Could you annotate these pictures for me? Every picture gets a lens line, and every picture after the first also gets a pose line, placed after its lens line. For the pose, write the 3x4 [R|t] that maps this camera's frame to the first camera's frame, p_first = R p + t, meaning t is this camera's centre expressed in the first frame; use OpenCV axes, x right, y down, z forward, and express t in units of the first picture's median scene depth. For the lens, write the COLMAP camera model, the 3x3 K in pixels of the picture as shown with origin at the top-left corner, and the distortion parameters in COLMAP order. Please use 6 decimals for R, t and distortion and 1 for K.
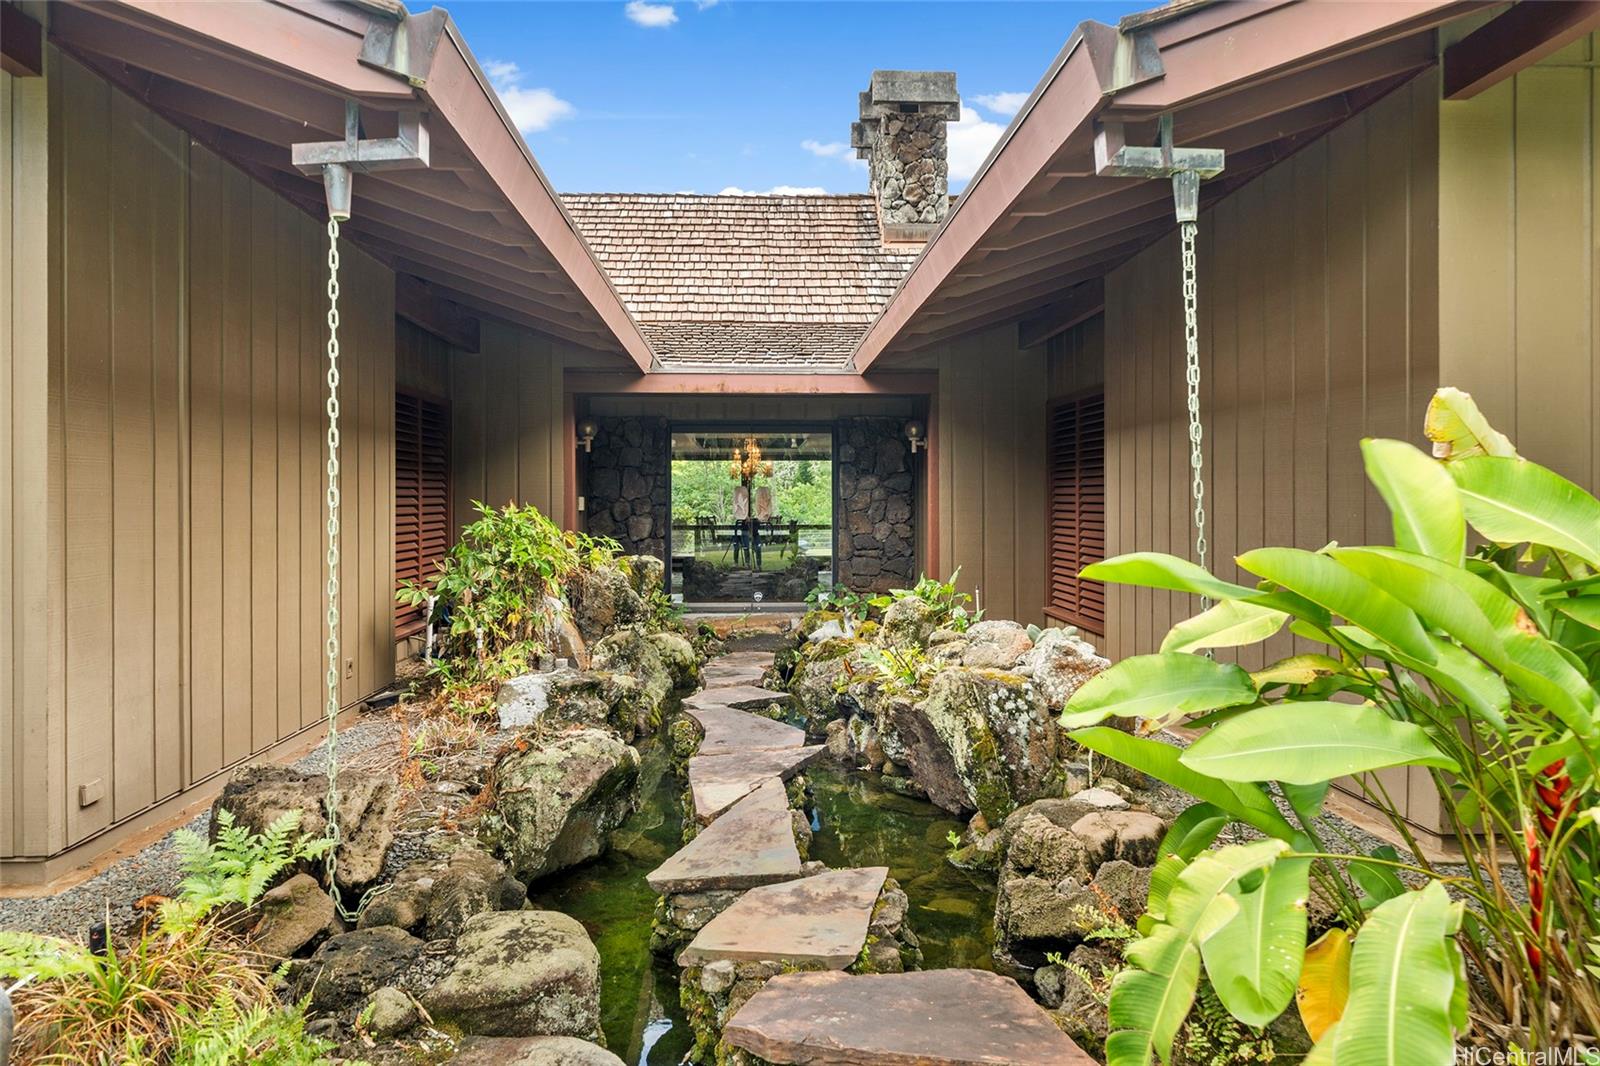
lens RADIAL K [[1087.4, 0, 798.3], [0, 1087.4, 524.2], [0, 0, 1]] dist [-0.022973, -0.000406]
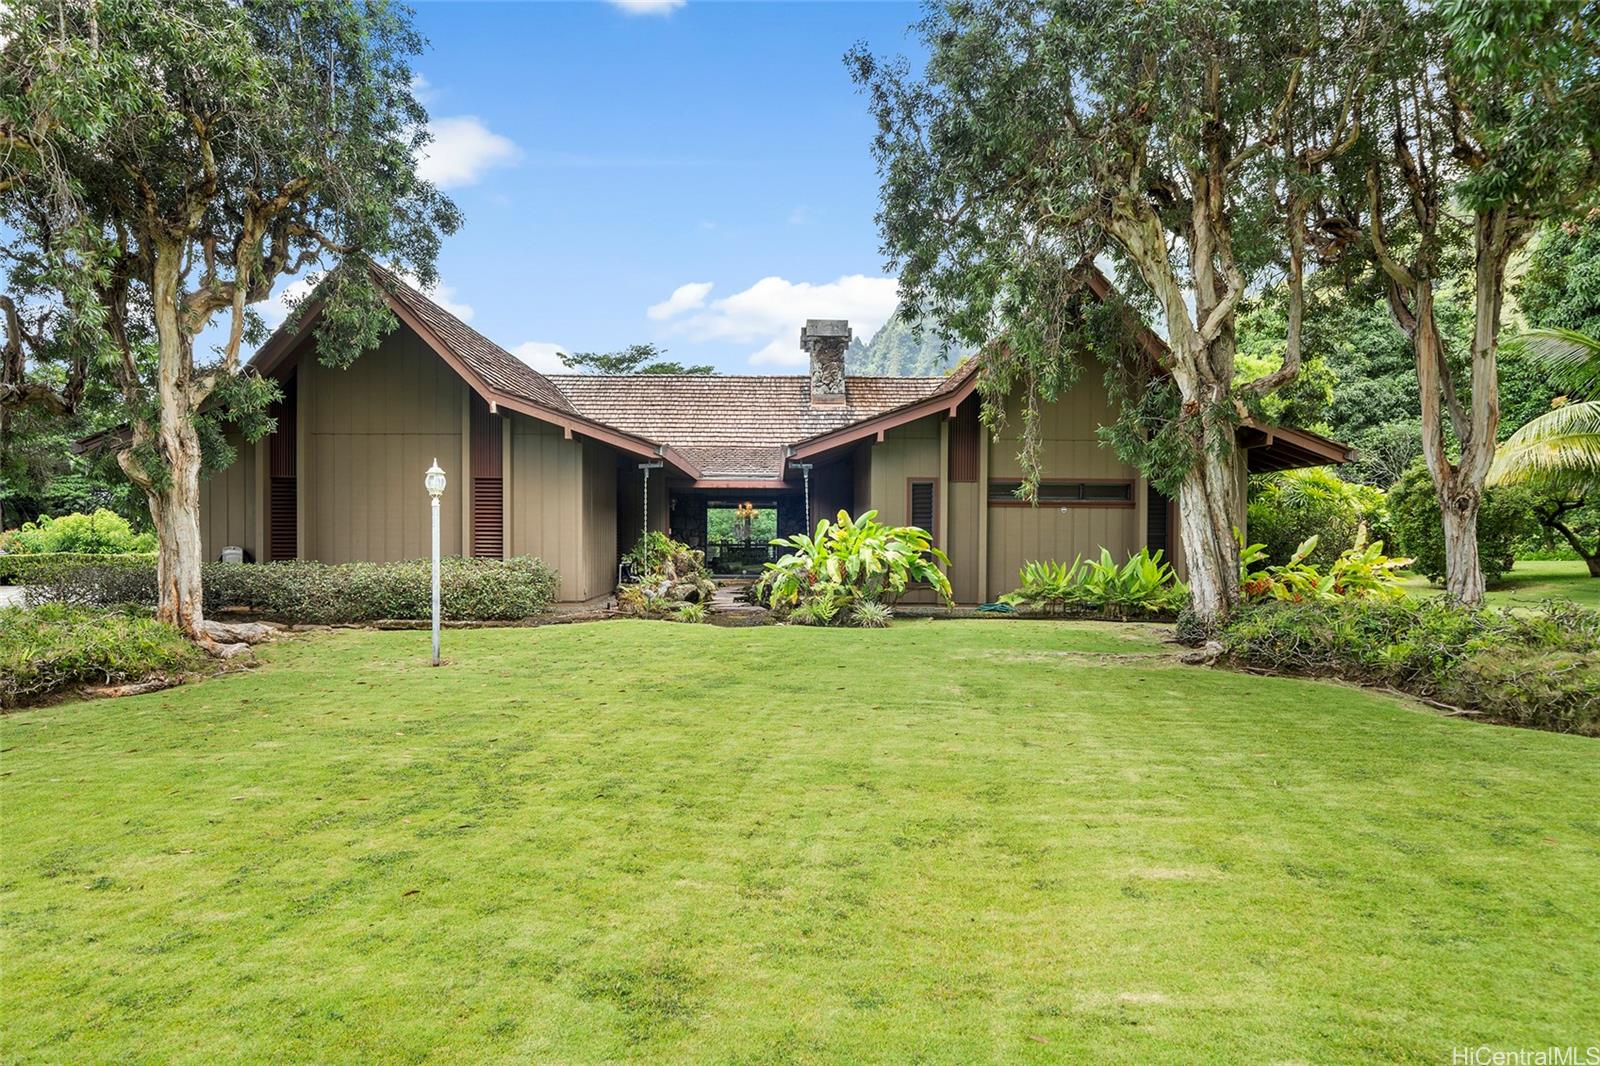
lens RADIAL K [[1011.9, 0, 801.5], [0, 1011.9, 537.3], [0, 0, 1]] dist [-0.000892, -0.000006]
pose [[0.999744, 0.005662, -0.021892, 0.120698], [-0.006003, 0.999861, -0.015552, 0.023127], [0.021801, 0.015680, 0.999639, -1.055828]]
